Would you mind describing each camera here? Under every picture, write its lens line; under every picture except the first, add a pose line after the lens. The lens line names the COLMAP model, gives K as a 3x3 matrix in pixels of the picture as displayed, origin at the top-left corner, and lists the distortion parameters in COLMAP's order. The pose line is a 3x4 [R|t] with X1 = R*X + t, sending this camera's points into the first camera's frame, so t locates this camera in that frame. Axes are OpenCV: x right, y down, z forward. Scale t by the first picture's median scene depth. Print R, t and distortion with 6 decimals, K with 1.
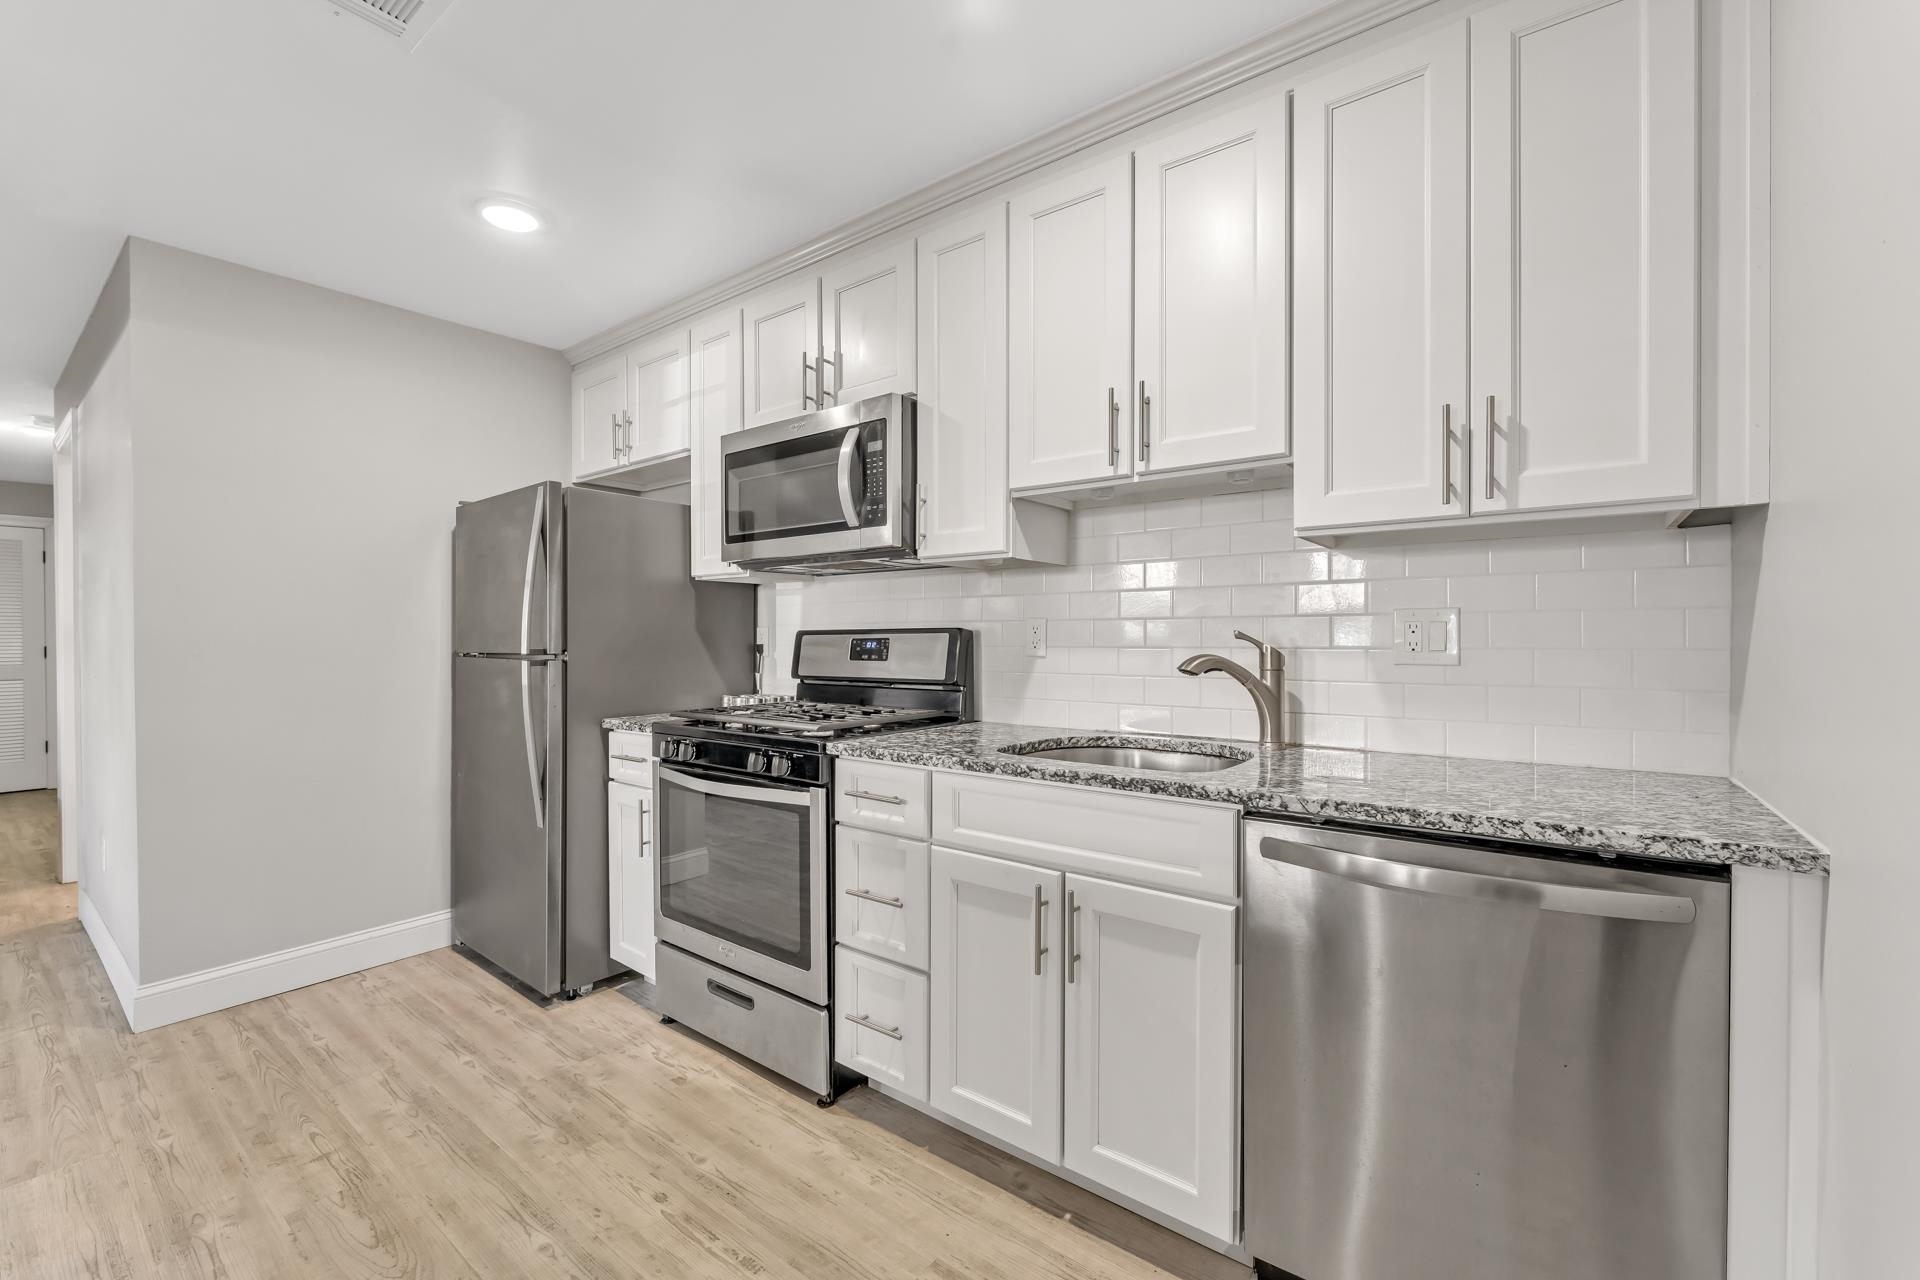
lens RADIAL K [[784.4, 0, 961.3], [0, 784.4, 643.3], [0, 0, 1]] dist [-0.004633, -0.000209]
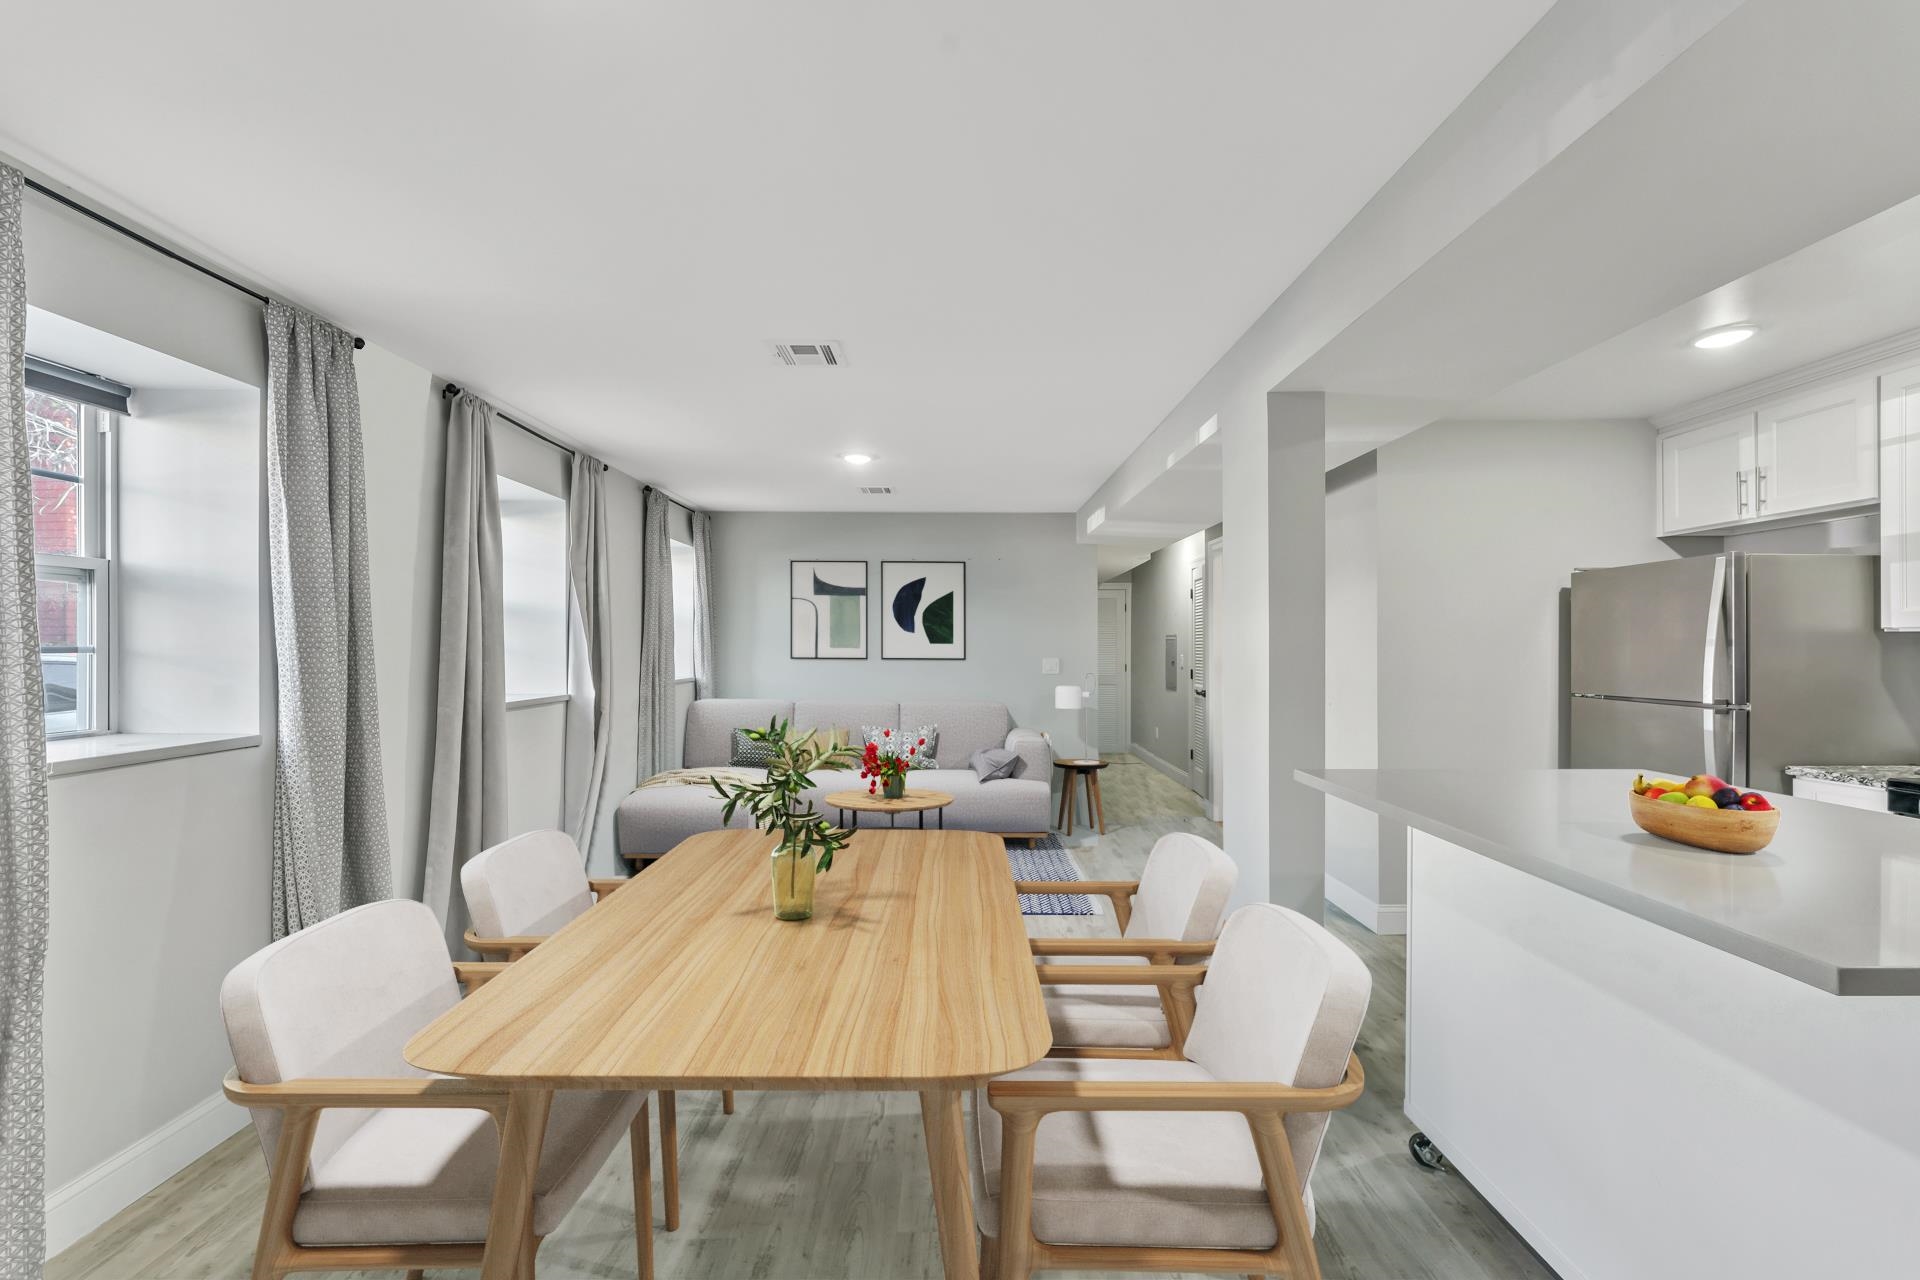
lens RADIAL K [[784.0, 0, 954.2], [0, 784.0, 645.0], [0, 0, 1]] dist [-0.002544, -0.000179]
pose [[0.614597, -0.000773, -0.788841, -0.415864], [-0.006926, 0.999956, -0.006376, -0.072554], [0.788811, 0.009382, 0.614565, -0.742300]]
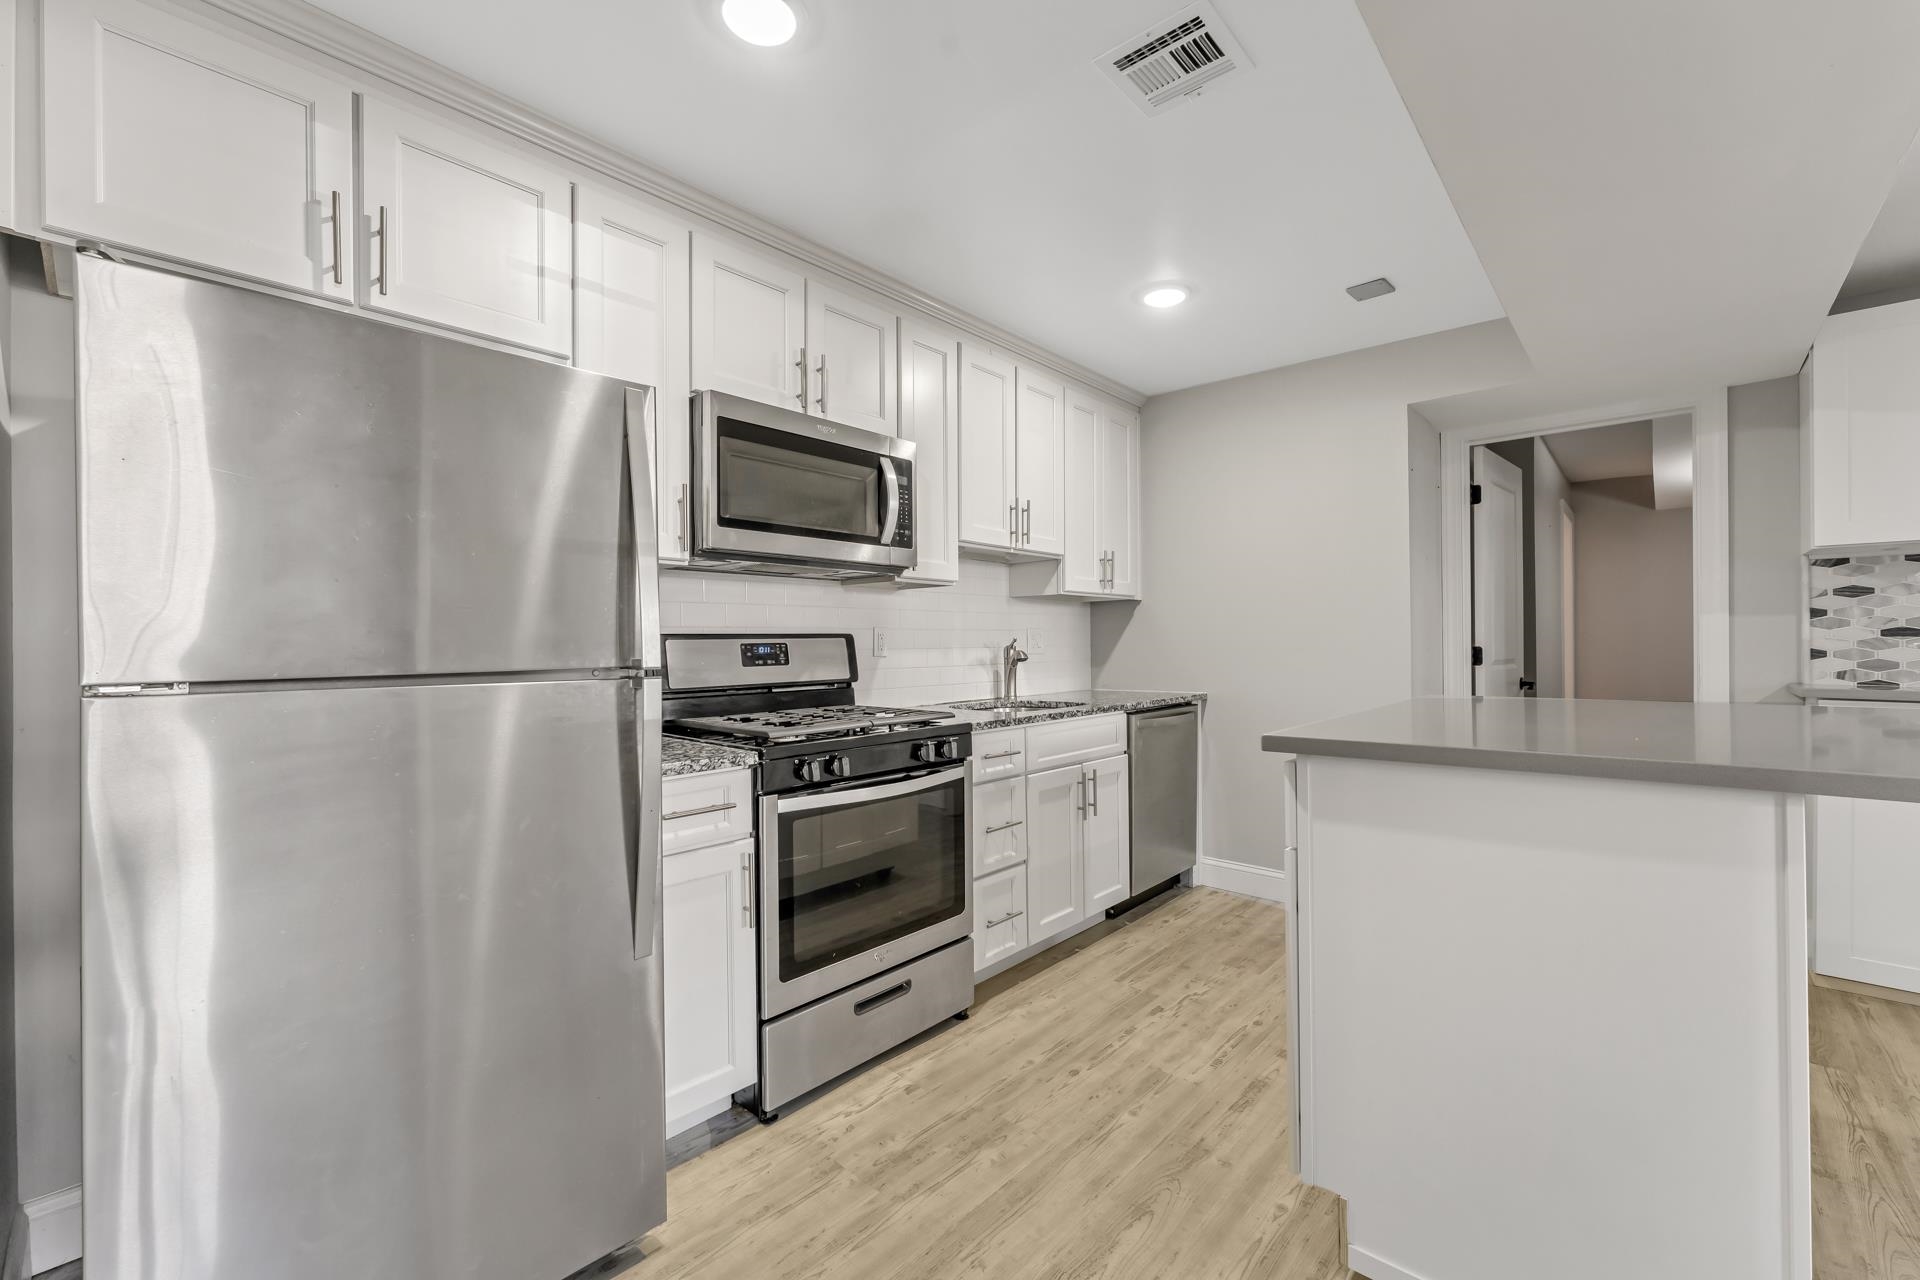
lens RADIAL K [[784.4, 0, 961.3], [0, 784.4, 643.3], [0, 0, 1]] dist [-0.004633, -0.000209]
pose [[0.084249, 0.002022, 0.996443, -1.421368], [0.016505, 0.999858, -0.003424, 0.001917], [-0.996308, 0.016735, 0.084203, 0.896401]]
